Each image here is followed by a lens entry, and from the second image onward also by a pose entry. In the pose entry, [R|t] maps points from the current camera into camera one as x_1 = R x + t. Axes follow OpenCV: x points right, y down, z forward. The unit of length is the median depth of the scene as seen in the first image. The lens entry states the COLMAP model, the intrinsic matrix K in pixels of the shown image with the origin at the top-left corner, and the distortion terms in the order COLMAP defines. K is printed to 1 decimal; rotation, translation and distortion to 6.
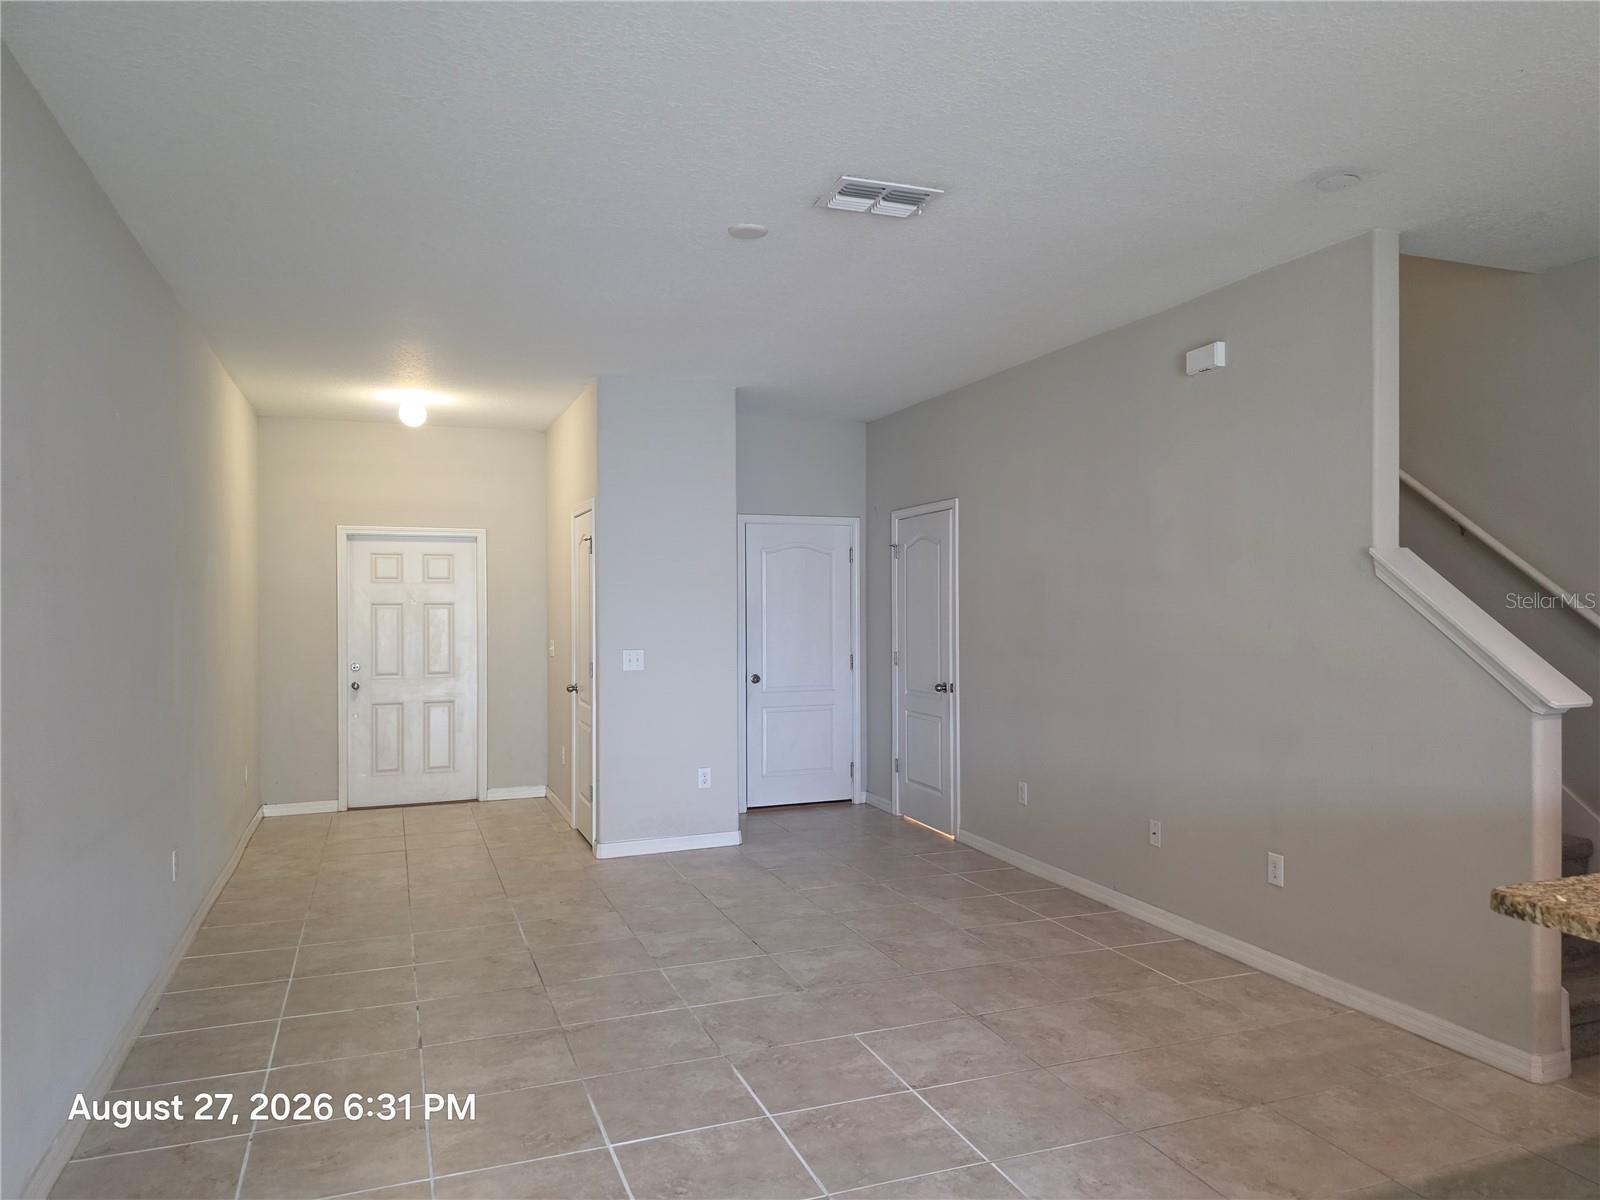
lens RADIAL K [[1107.6, 0, 811.9], [0, 1107.6, 608.0], [0, 0, 1]] dist [0.099870, -0.138023]
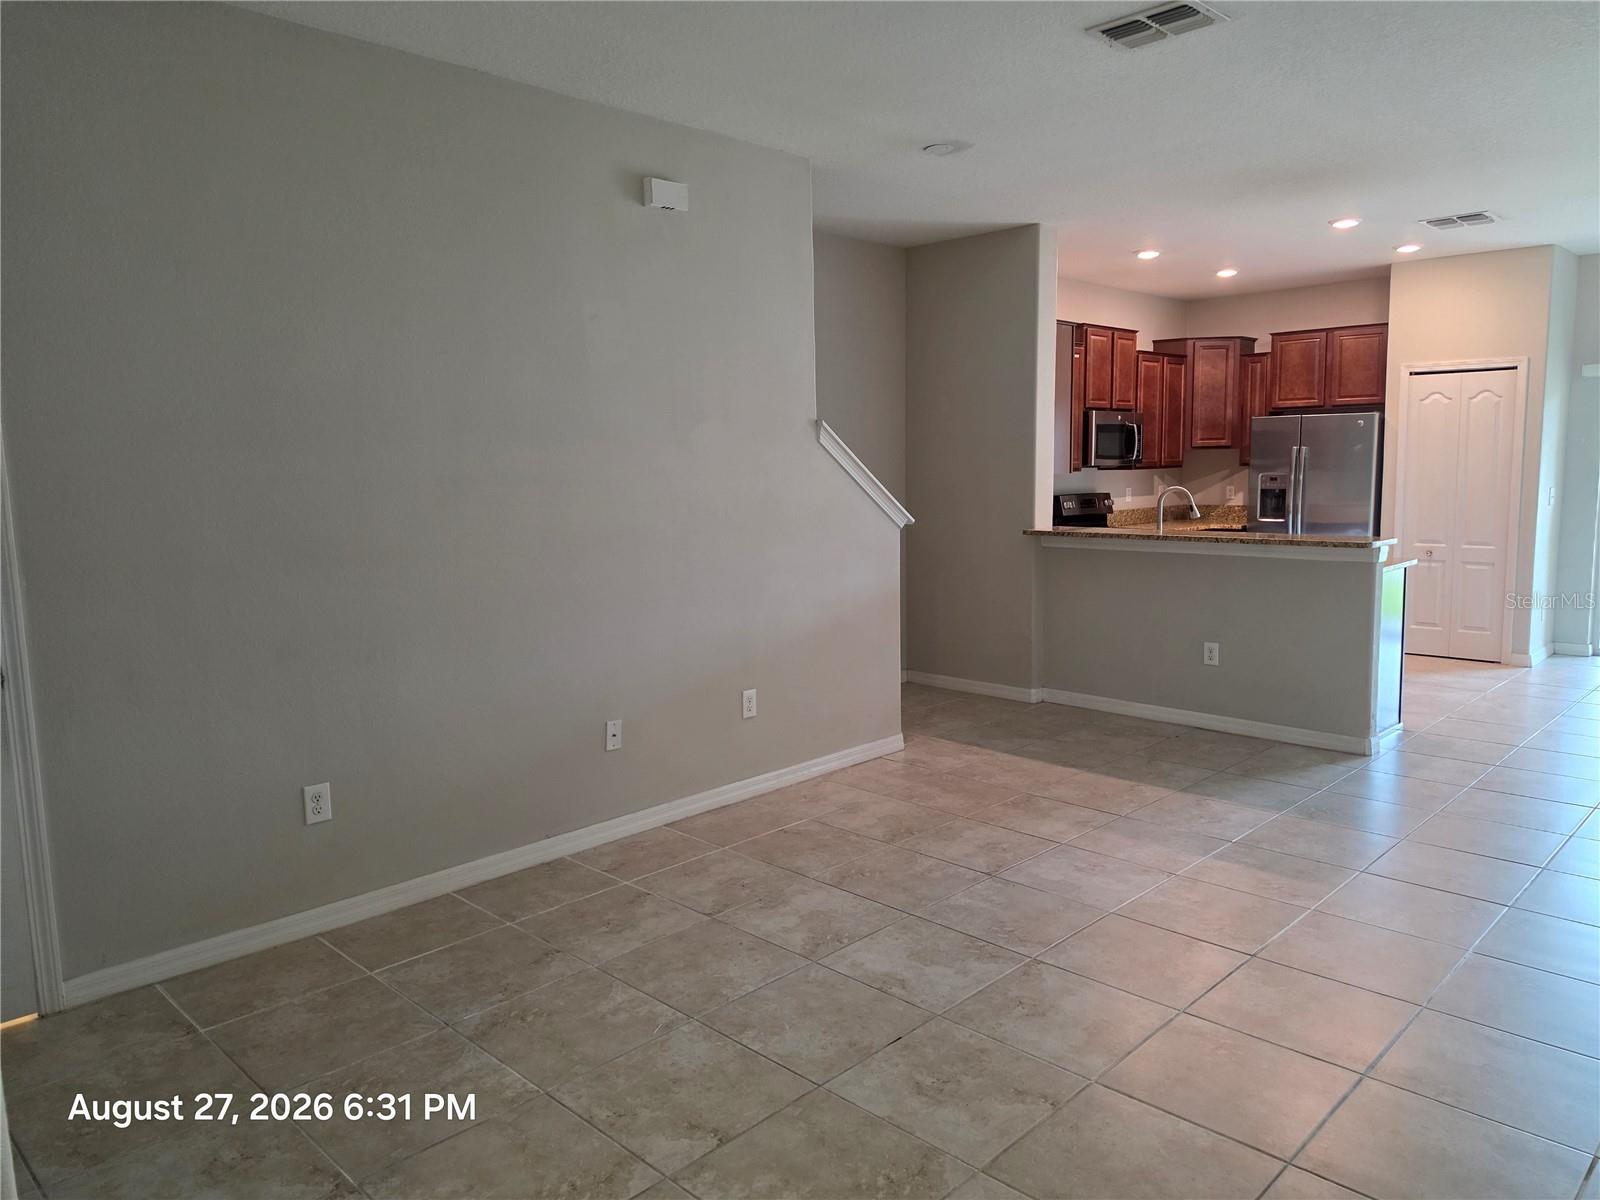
lens RADIAL K [[1107.7, 0, 807.5], [0, 1107.7, 592.2], [0, 0, 1]] dist [0.095678, -0.136583]
pose [[-0.420939, -0.096909, 0.901898, -0.390189], [0.021279, 0.992948, 0.116623, -0.003319], [-0.906839, 0.068282, -0.415908, 0.916333]]
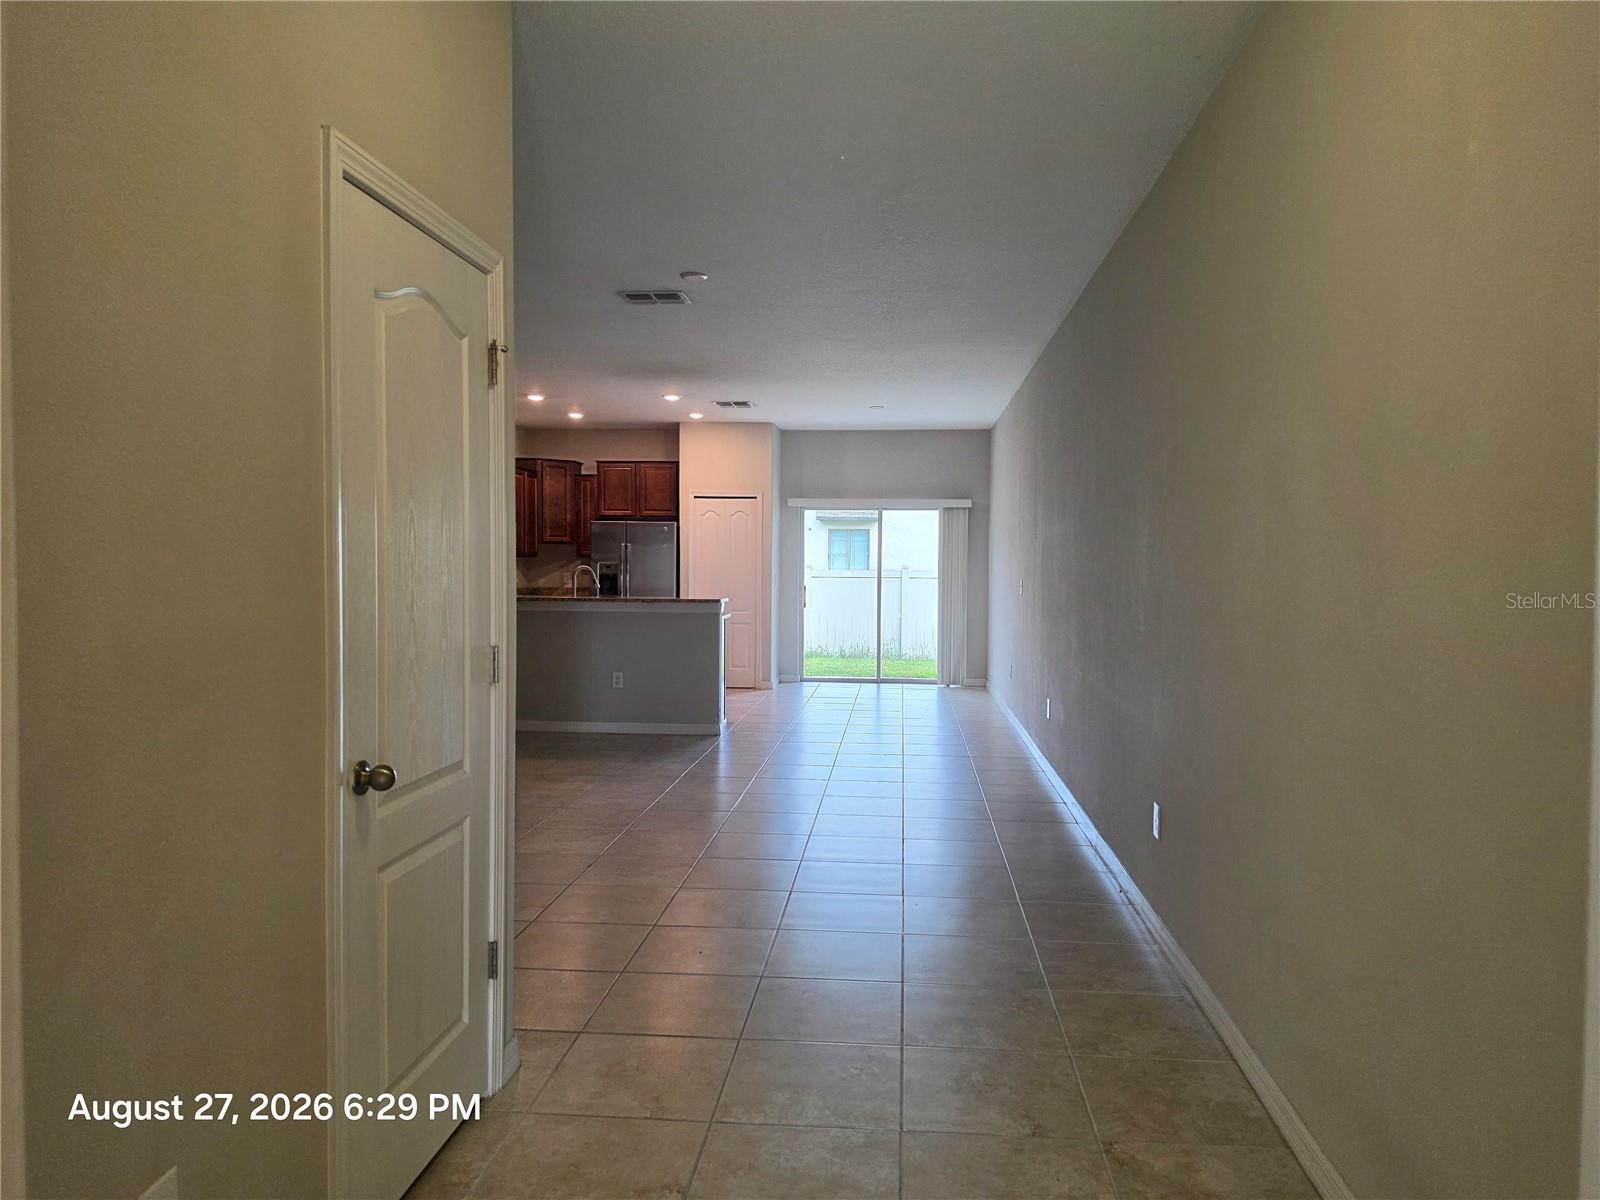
lens RADIAL K [[1101.5, 0, 800.0], [0, 1101.5, 600.0], [0, 0, 1]] dist [0.191801, -0.430171]
pose [[-0.896401, -0.019457, 0.442818, -0.481605], [-0.002947, 0.999276, 0.037941, 0.014395], [-0.443235, 0.032705, -0.895809, 1.310232]]
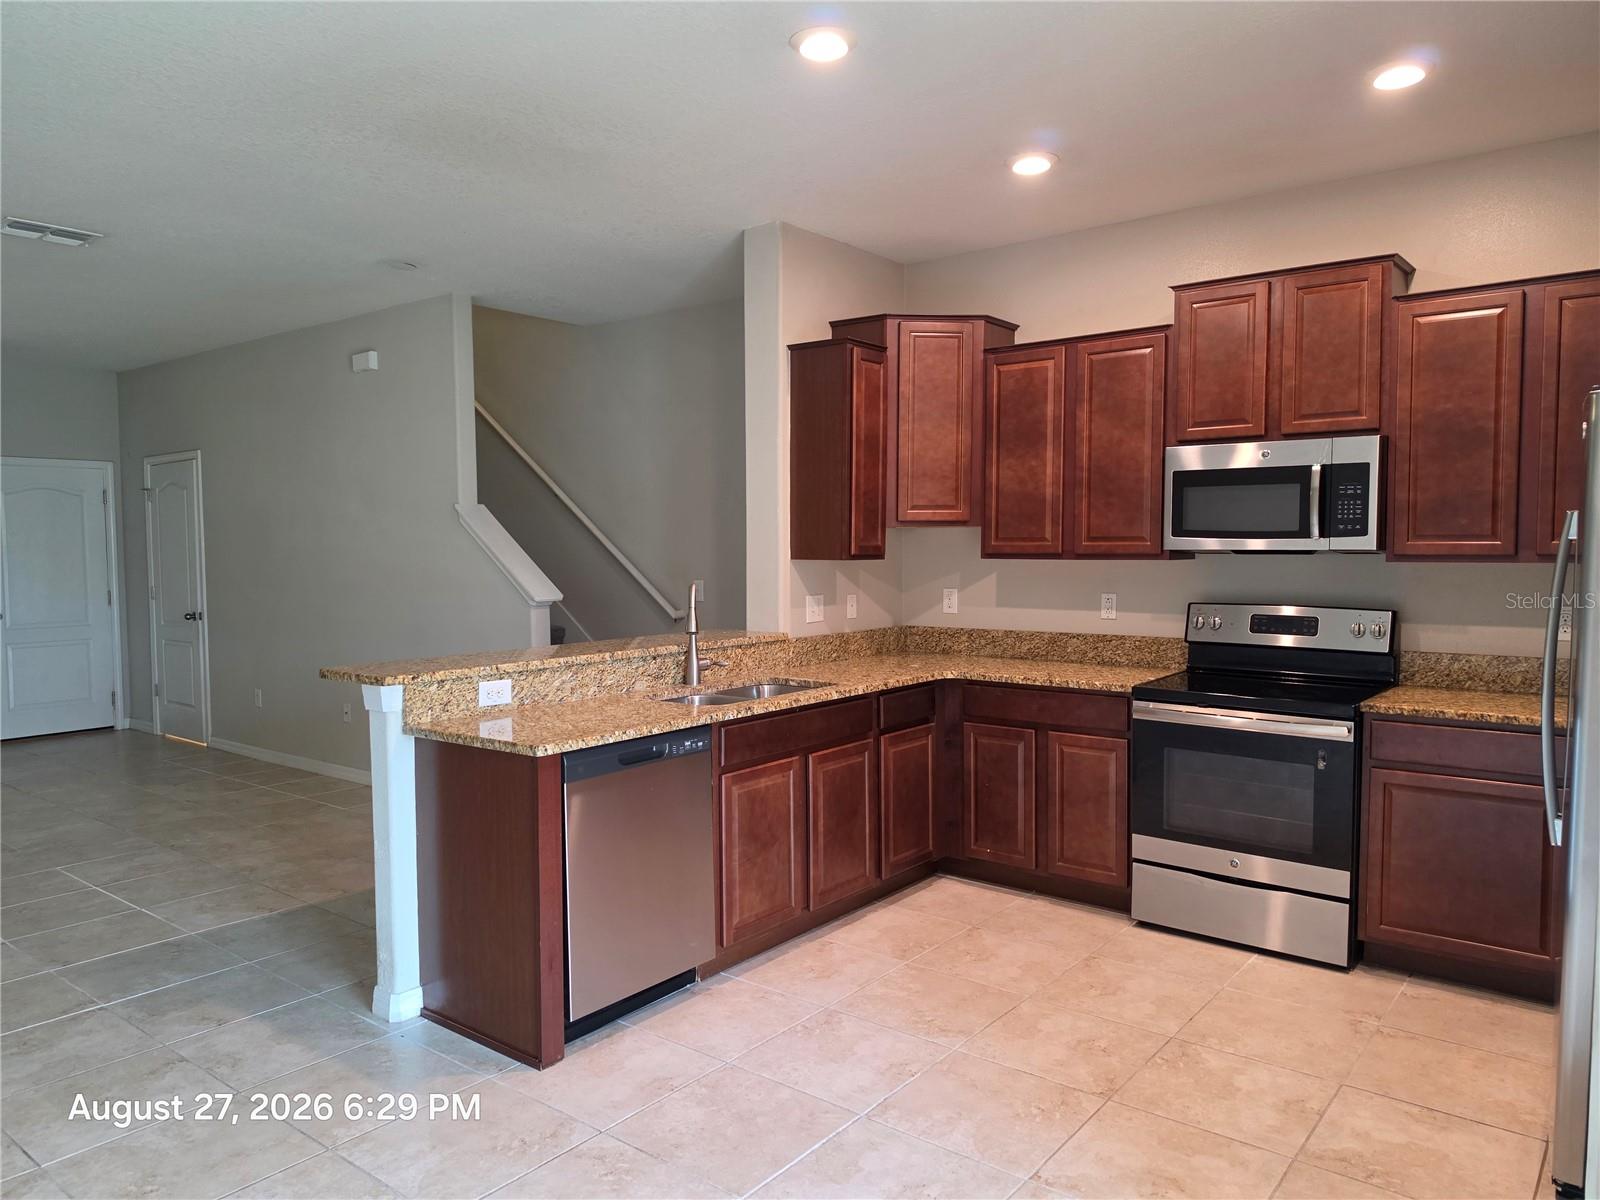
lens RADIAL K [[1107.8, 0, 798.3], [0, 1107.8, 604.1], [0, 0, 1]] dist [0.121605, -0.192345]
pose [[0.863913, -0.030122, 0.502739, 0.075756], [0.005967, 0.998752, 0.049587, 0.005702], [-0.503605, -0.039839, 0.863015, -0.325045]]
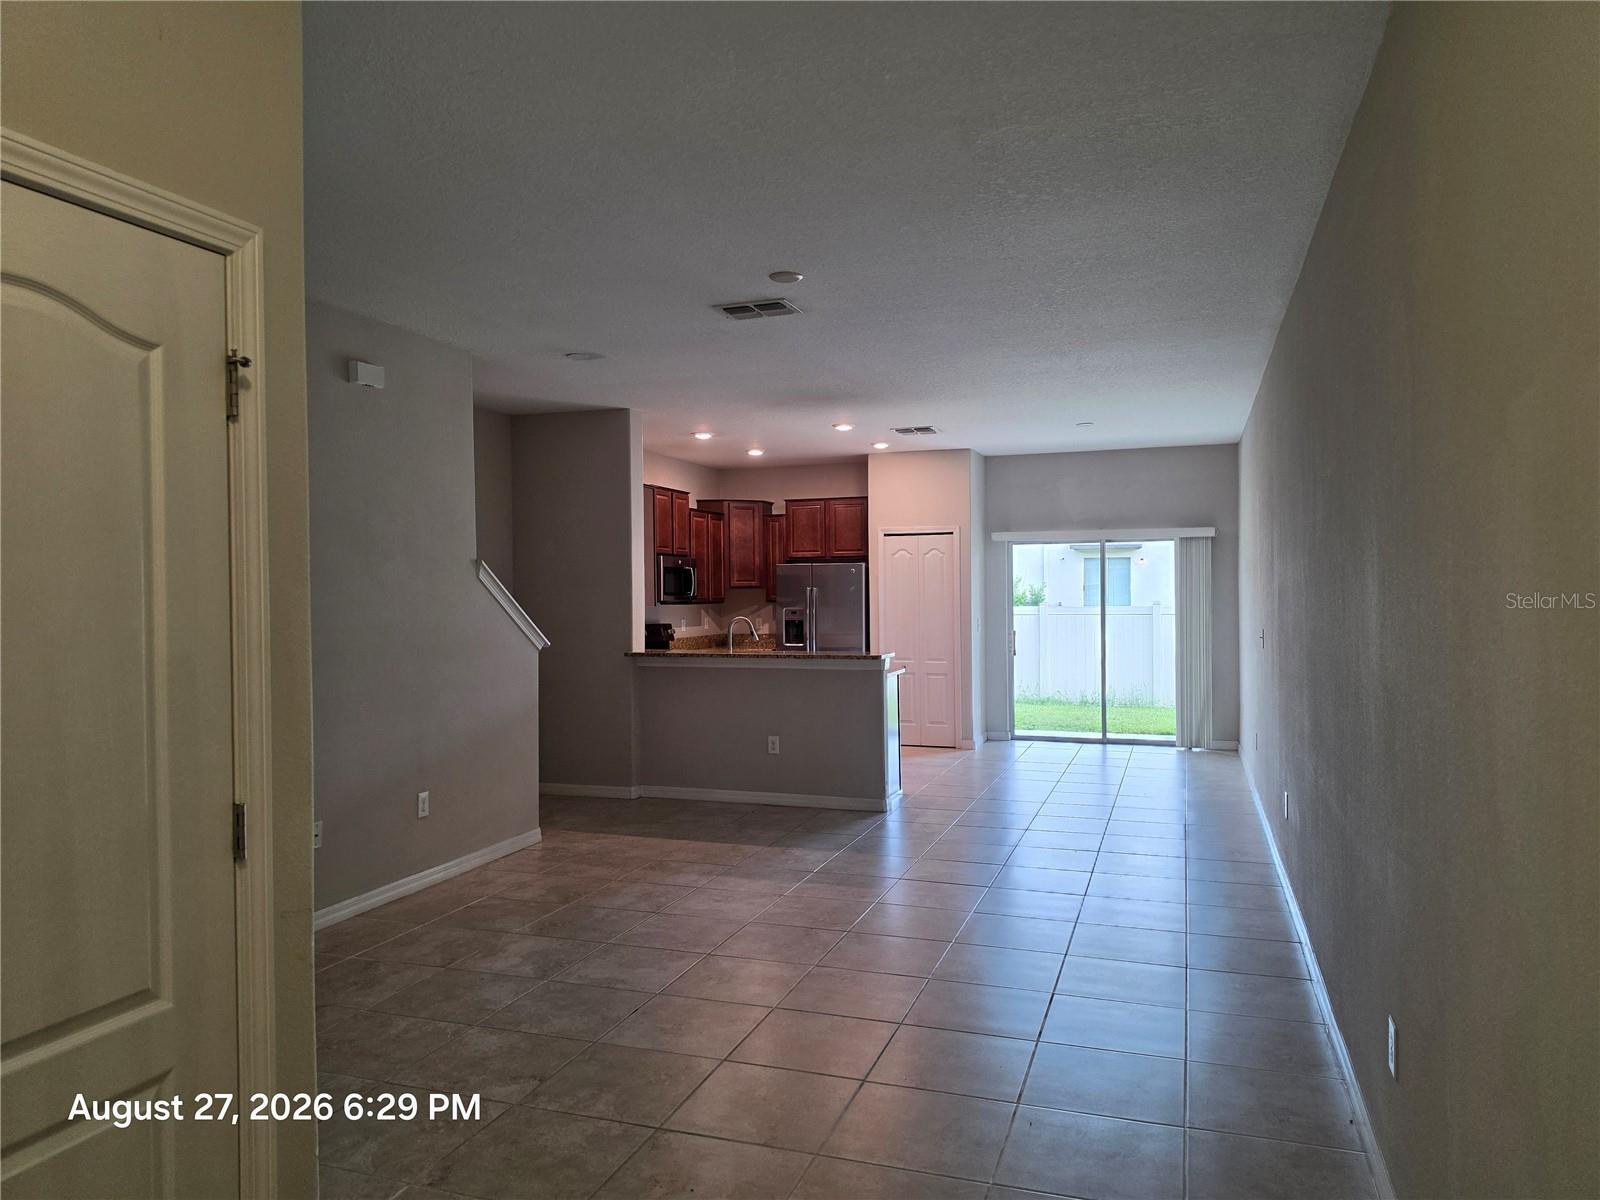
lens RADIAL K [[1101.5, 0, 800.0], [0, 1101.5, 600.0], [0, 0, 1]] dist [0.191801, -0.430171]
pose [[-0.765781, 0.005321, 0.643079, -0.482405], [0.014393, 0.999857, 0.008867, -0.003324], [-0.642940, 0.016046, -0.765748, 1.111894]]
